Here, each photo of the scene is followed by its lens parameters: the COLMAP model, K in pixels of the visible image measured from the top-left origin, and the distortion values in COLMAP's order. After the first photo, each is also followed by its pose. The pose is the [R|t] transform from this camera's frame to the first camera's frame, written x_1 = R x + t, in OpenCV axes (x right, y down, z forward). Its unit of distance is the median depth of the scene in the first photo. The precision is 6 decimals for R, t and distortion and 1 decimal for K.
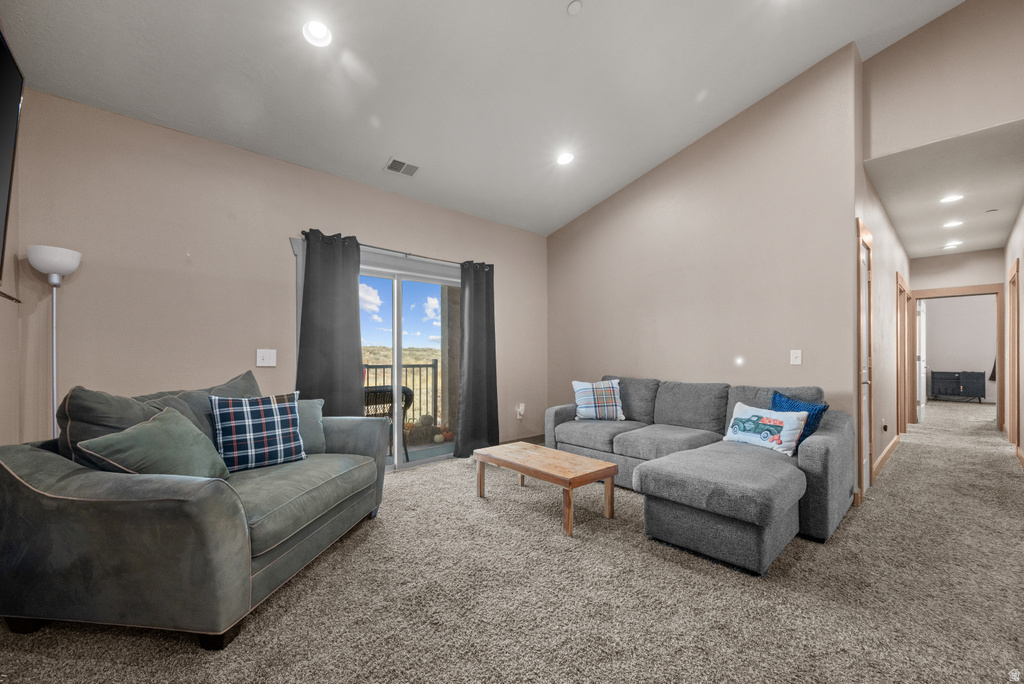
lens RADIAL K [[407.6, 0, 507.1], [0, 407.6, 359.0], [0, 0, 1]] dist [0.000322, -0.000122]
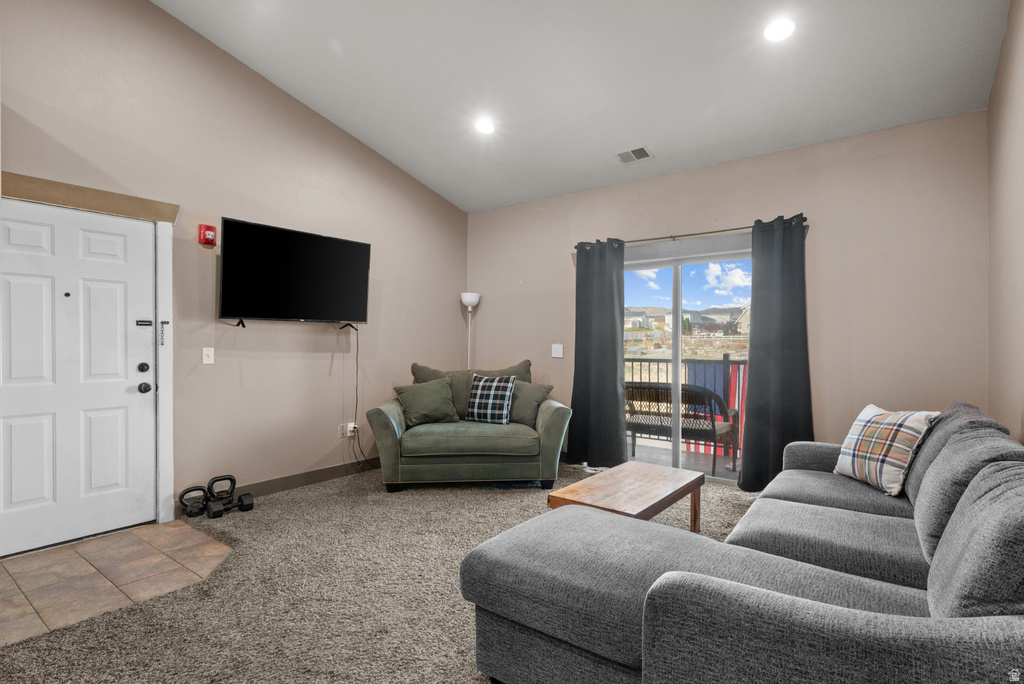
lens RADIAL K [[493.0, 0, 509.8], [0, 493.0, 345.1], [0, 0, 1]] dist [0.000243, 0.001605]
pose [[0.184311, 0.003784, -0.982861, 0.829184], [-0.012844, 0.999916, 0.001441, -0.019721], [0.982784, 0.012358, 0.184344, 0.505027]]
